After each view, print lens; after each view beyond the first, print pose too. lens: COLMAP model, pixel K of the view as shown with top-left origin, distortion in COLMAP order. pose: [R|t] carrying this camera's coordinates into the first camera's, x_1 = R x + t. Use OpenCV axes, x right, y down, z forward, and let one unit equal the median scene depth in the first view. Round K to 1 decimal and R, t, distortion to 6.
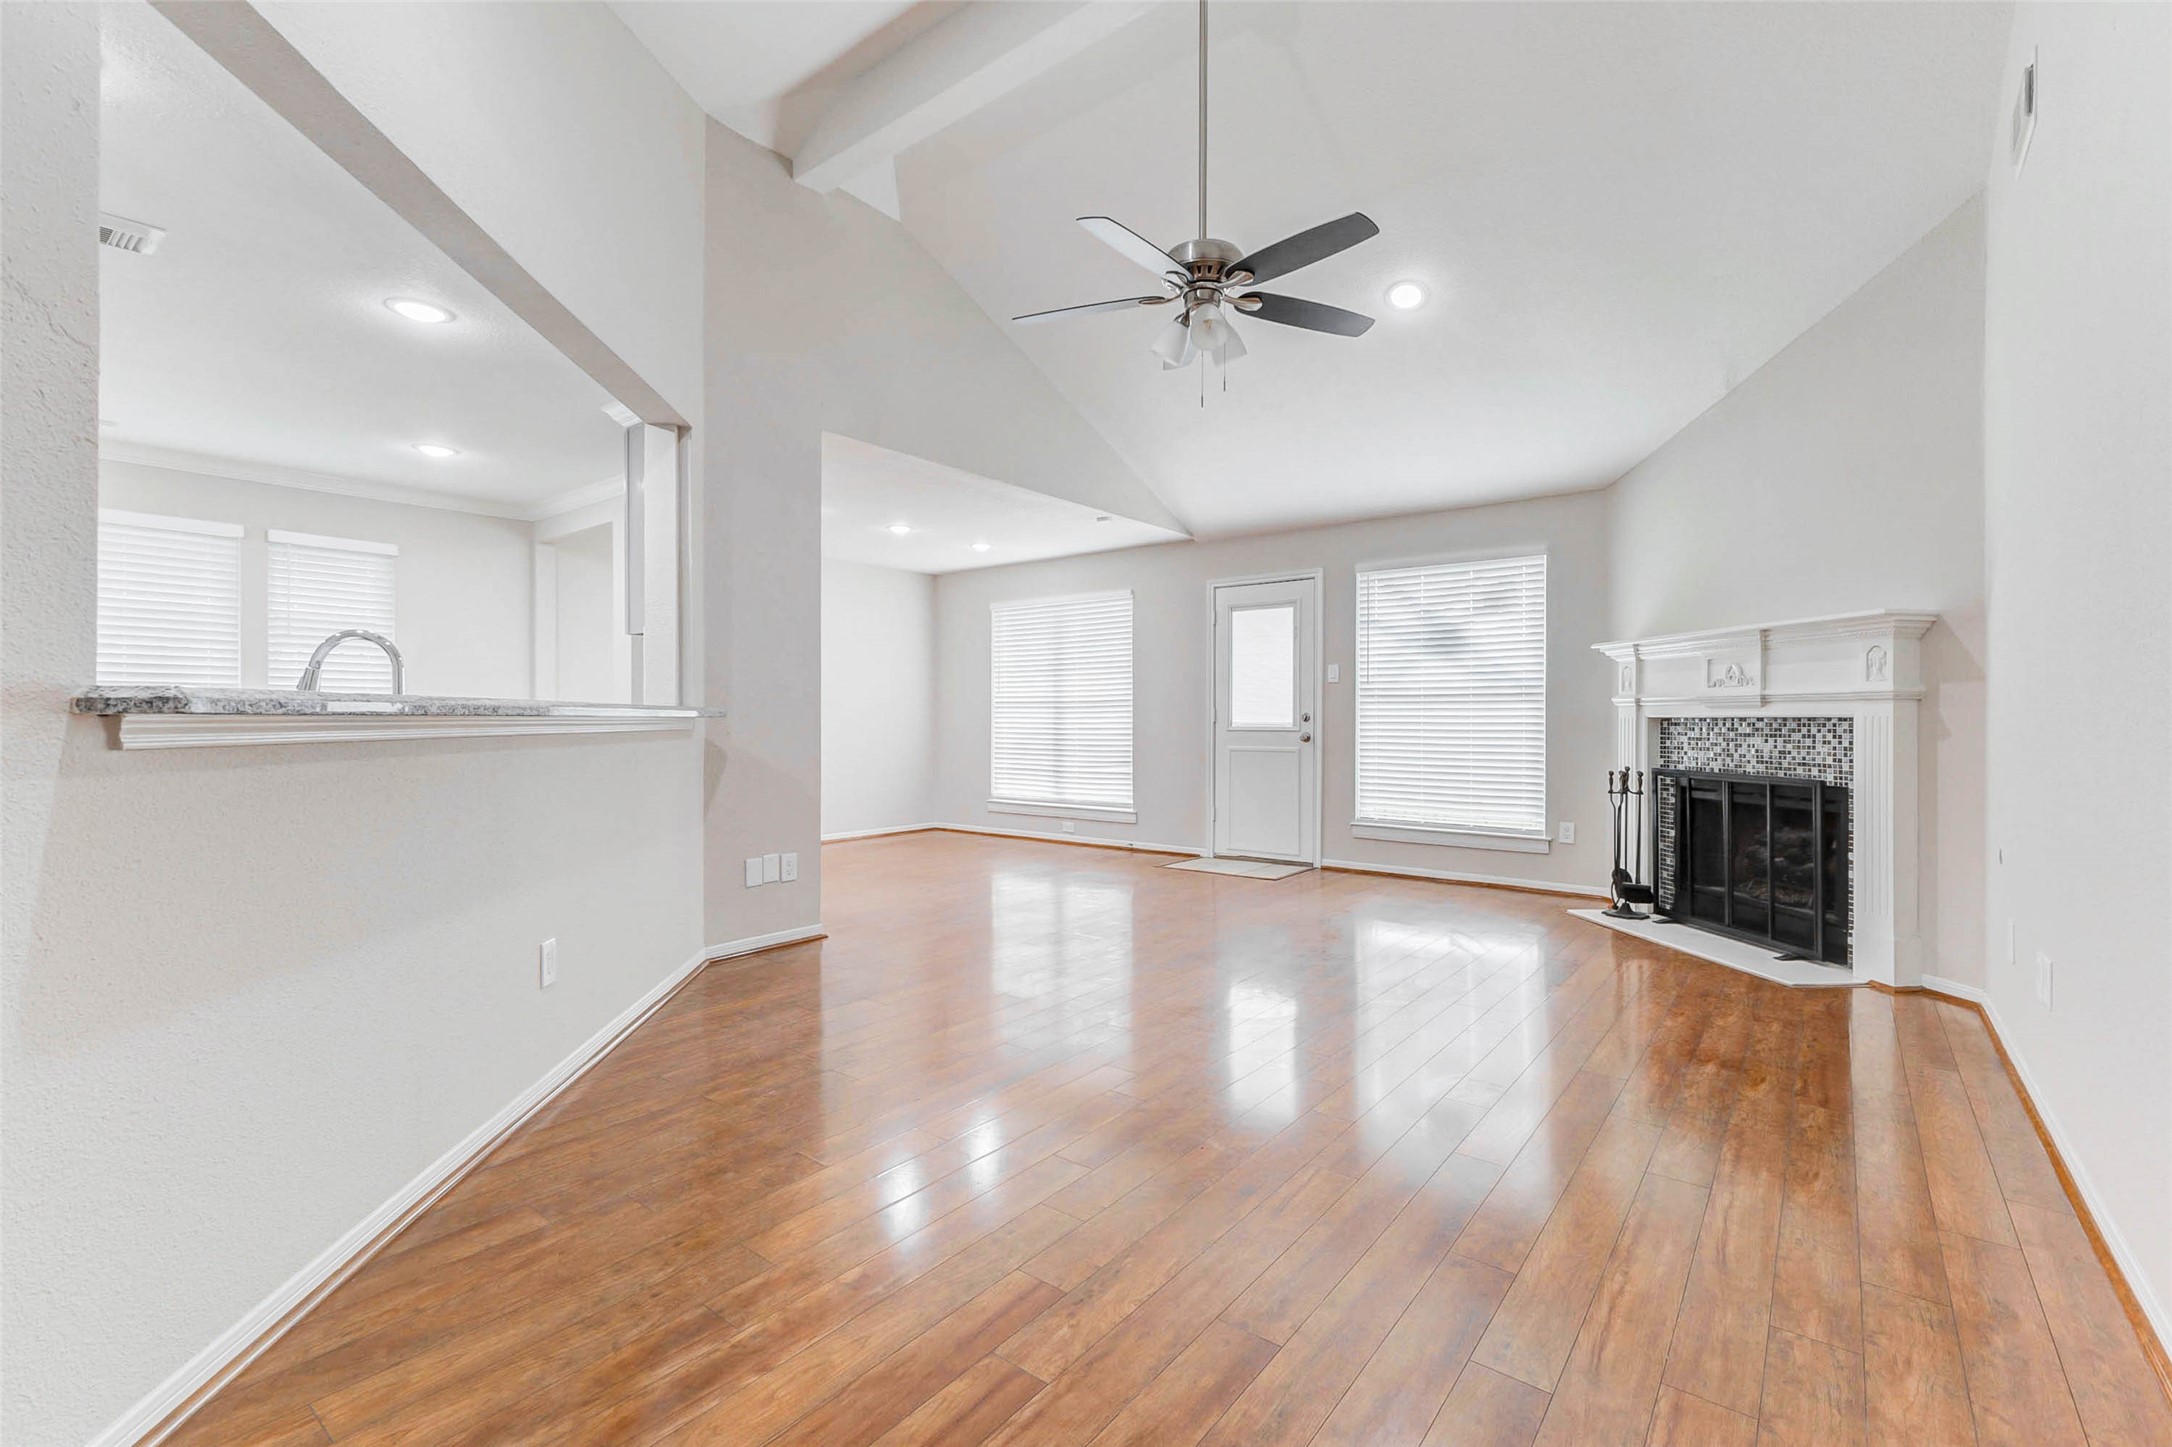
lens RADIAL K [[956.0, 0, 1080.1], [0, 956.0, 723.6], [0, 0, 1]] dist [0.002549, -0.000196]
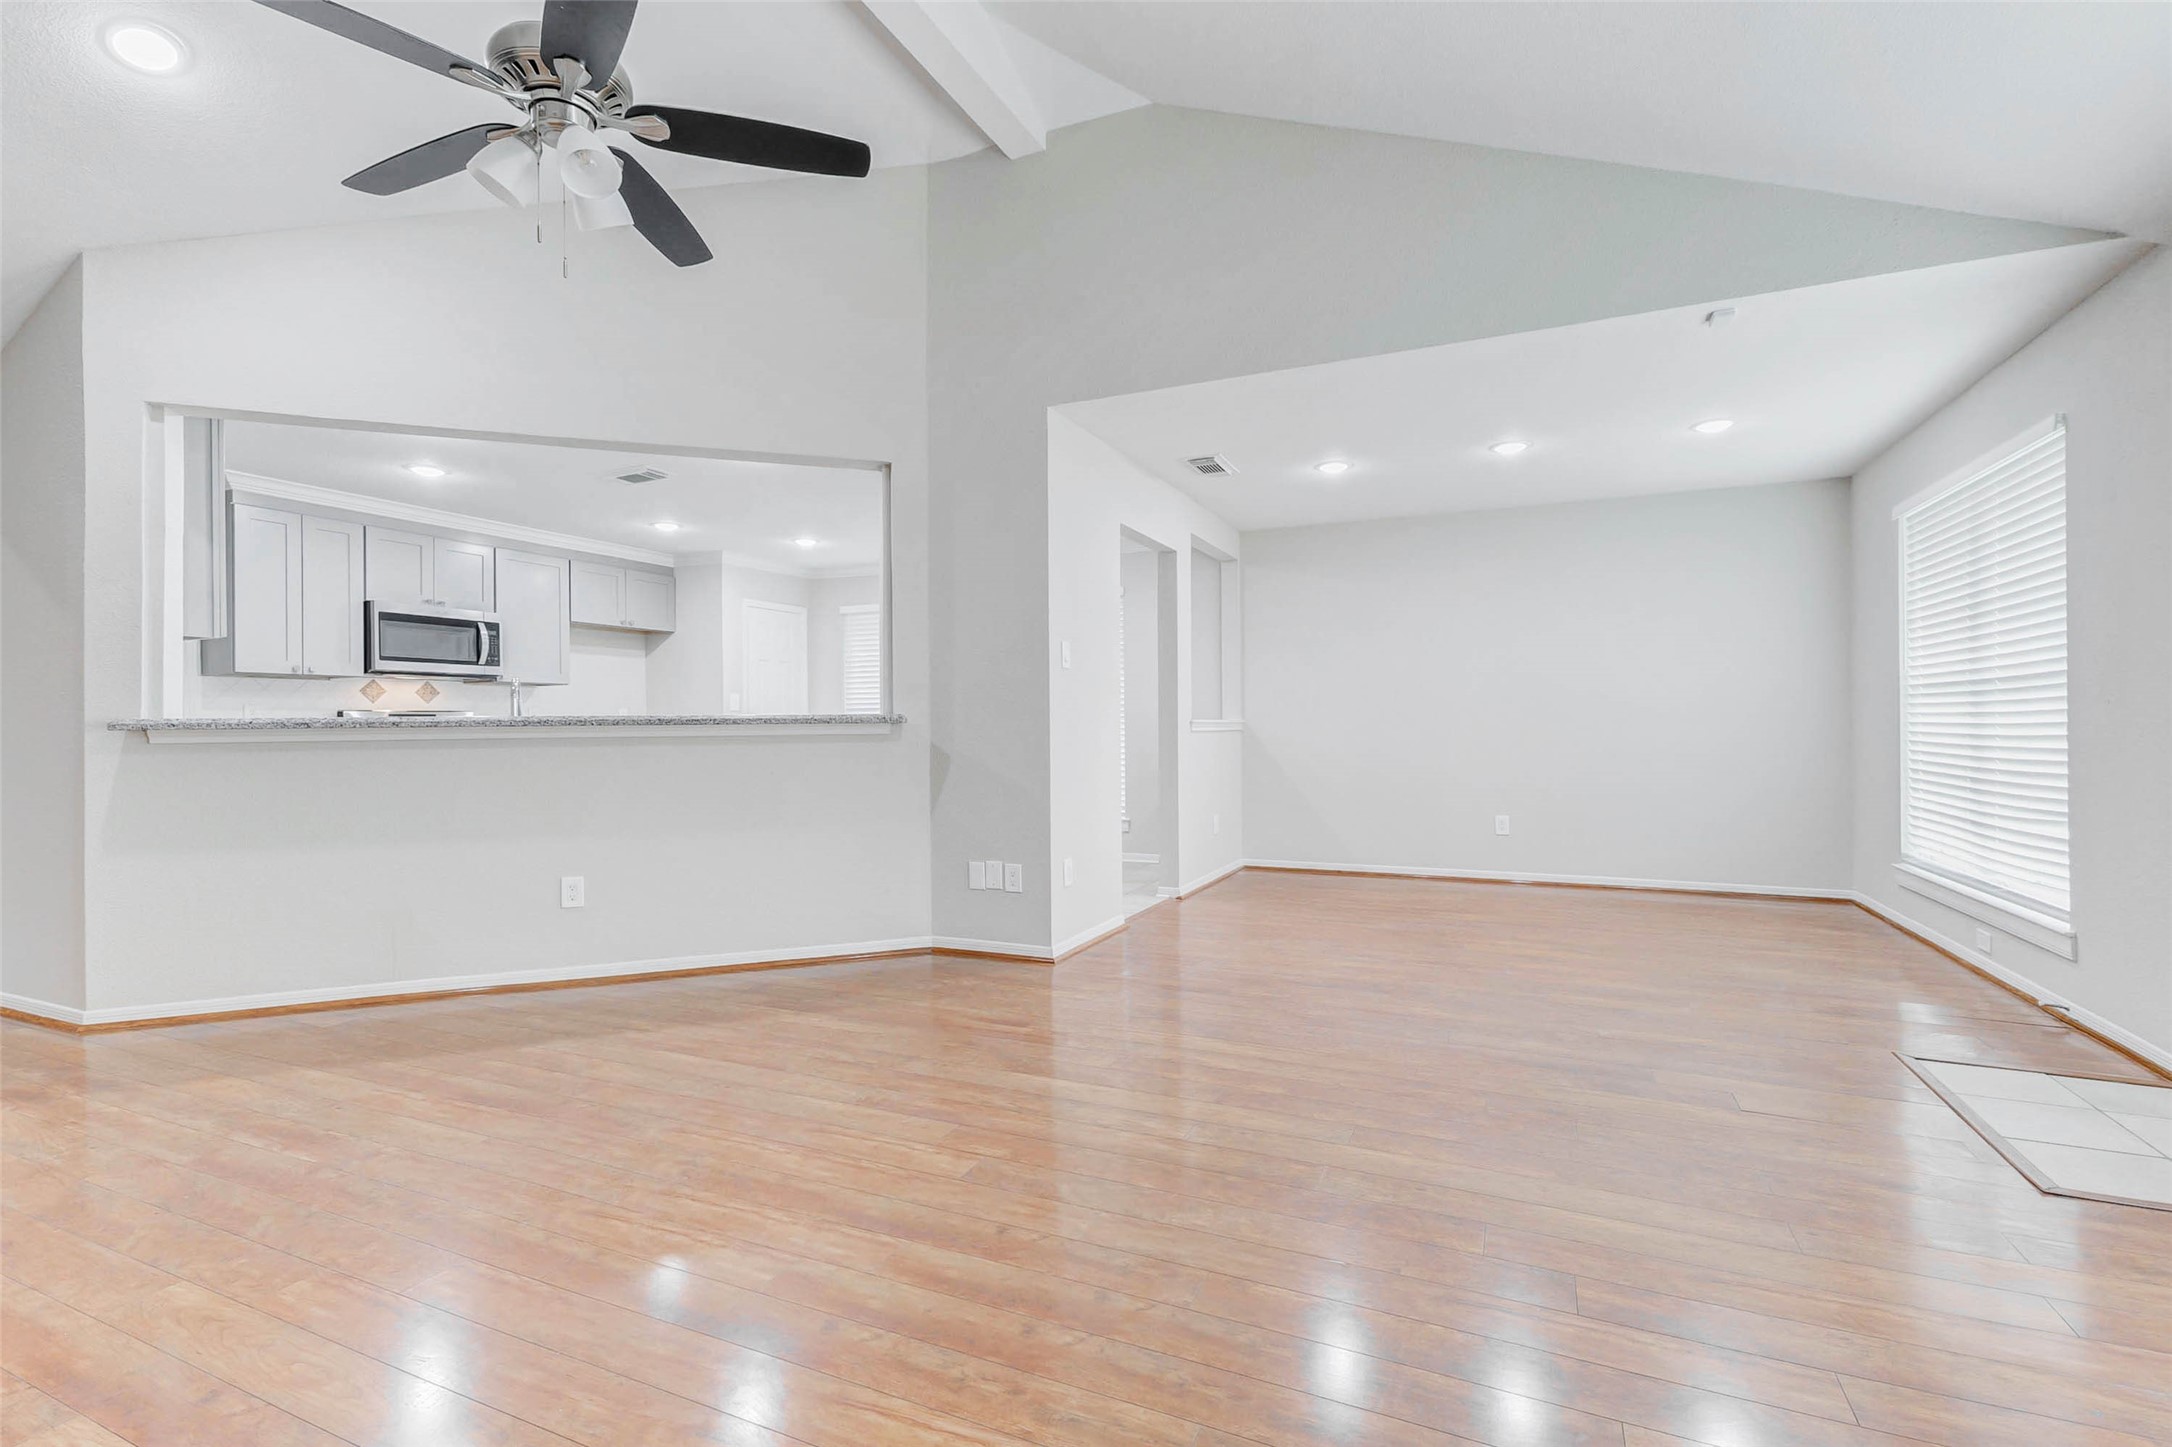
lens RADIAL K [[960.5, 0, 1022.6], [0, 960.5, 707.4], [0, 0, 1]] dist [0.031850, -0.000177]
pose [[0.274279, -0.016495, -0.961509, 0.432433], [0.003820, 0.999864, -0.016063, -0.003757], [0.961642, 0.000733, 0.274305, 0.511406]]
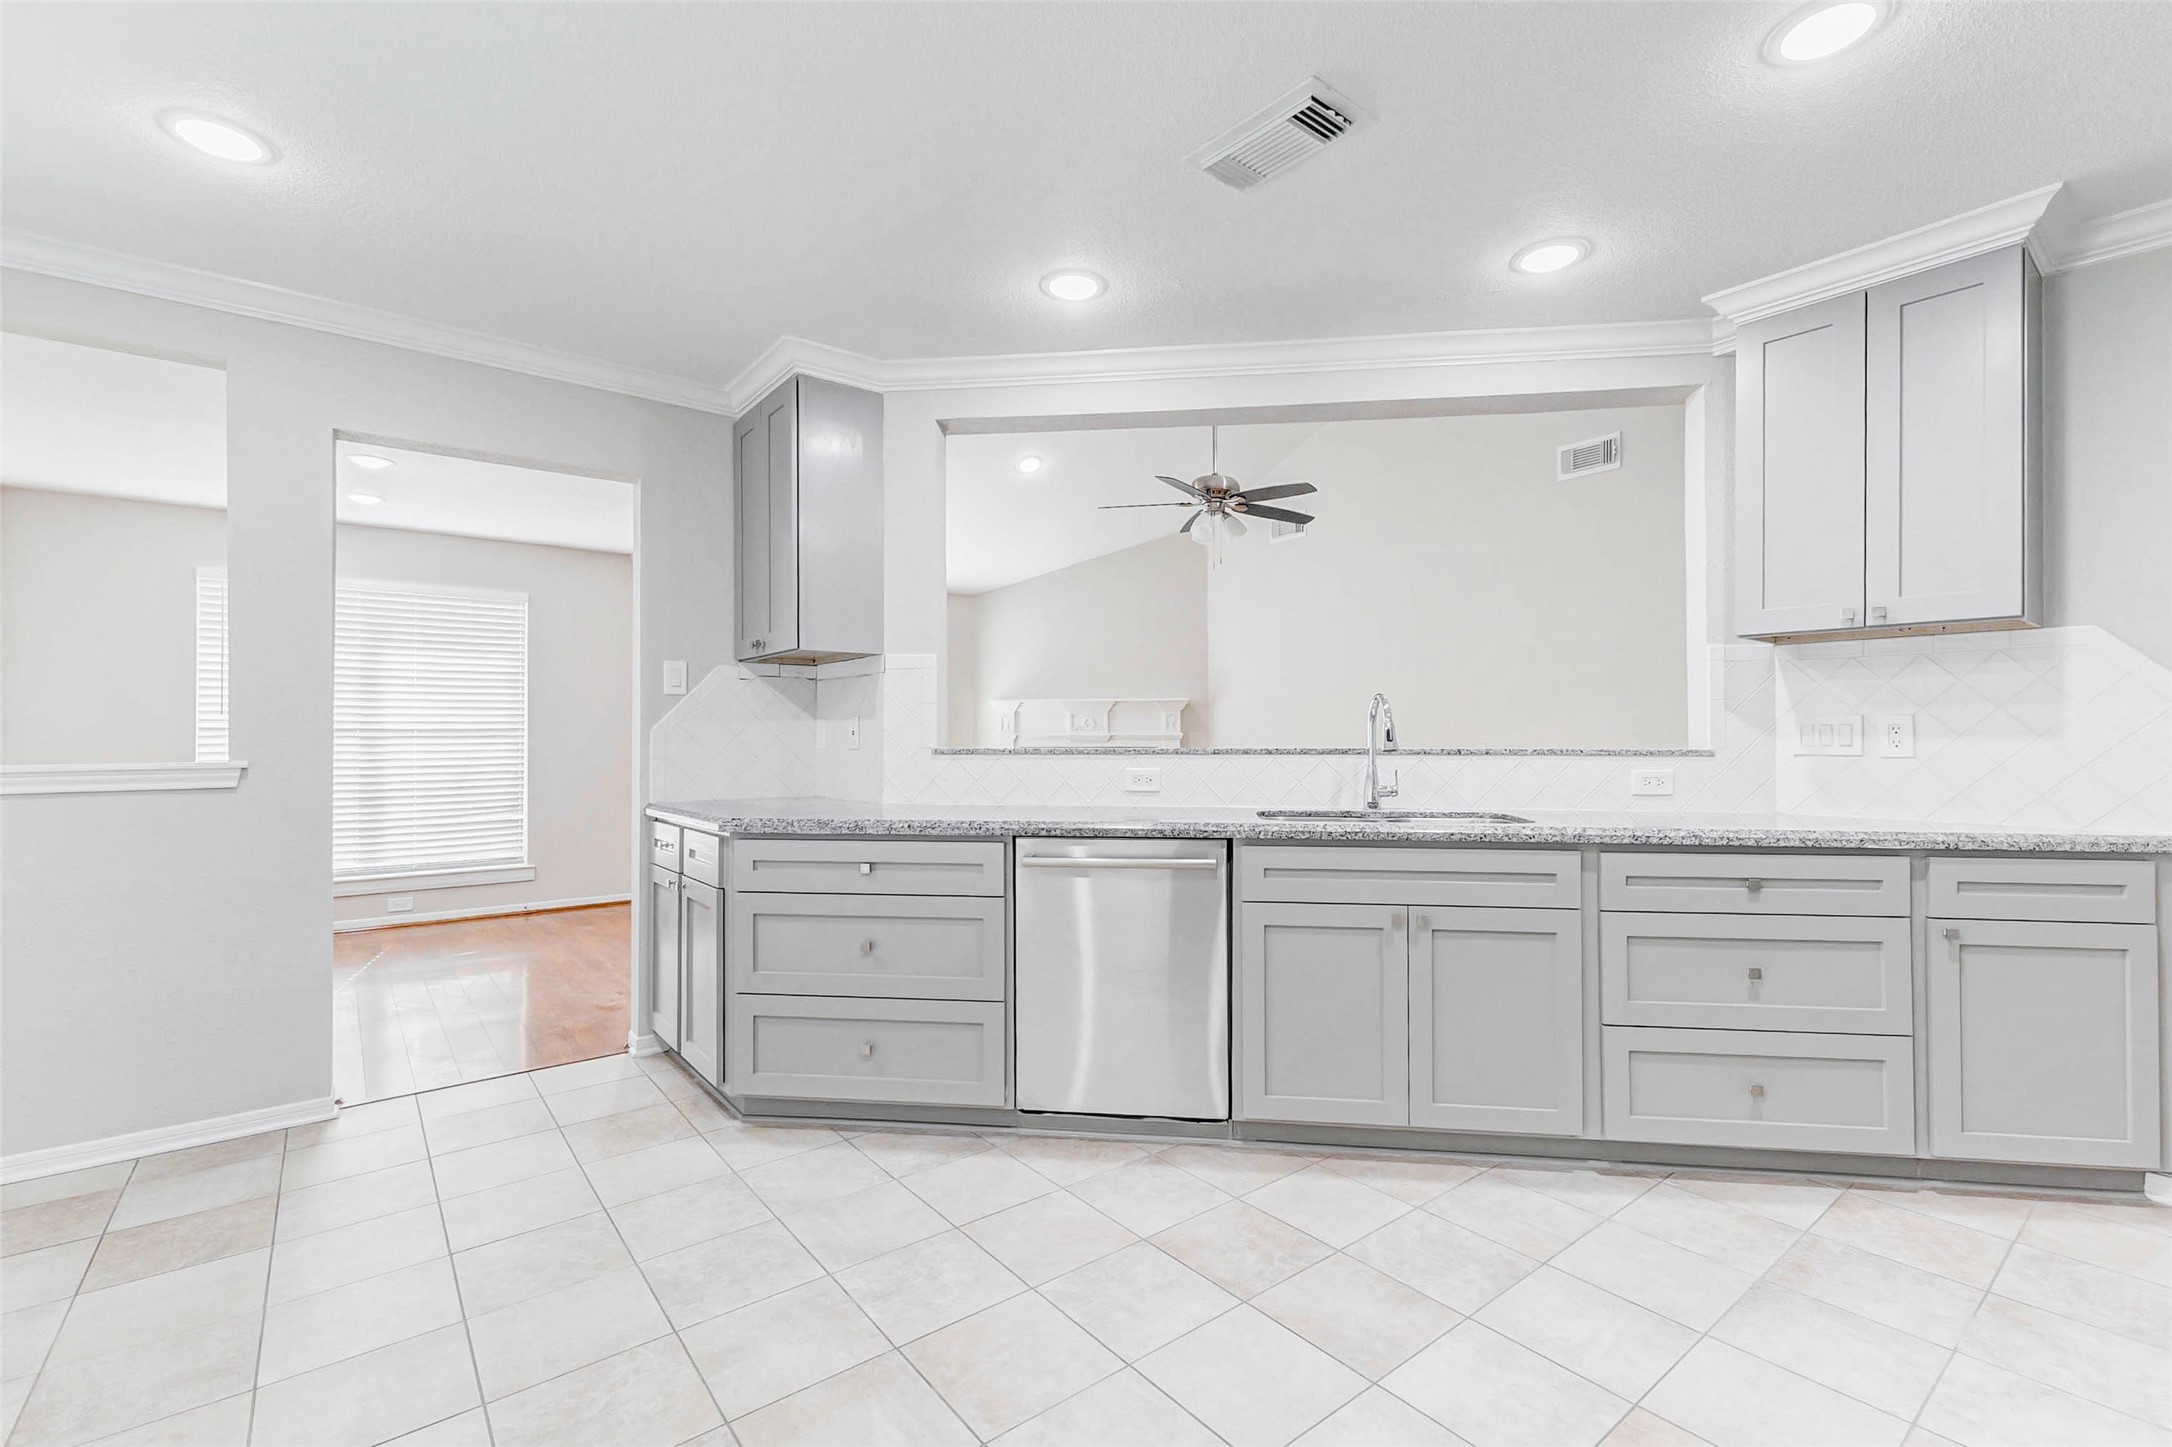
lens RADIAL K [[973.6, 0, 1086.0], [0, 973.6, 723.5], [0, 0, 1]] dist [-0.000109, -0.000134]
pose [[0.206991, 0.015211, 0.978225, -0.799399], [0.007649, 0.999823, -0.017165, -0.014611], [-0.978313, 0.011035, 0.206838, 0.437096]]
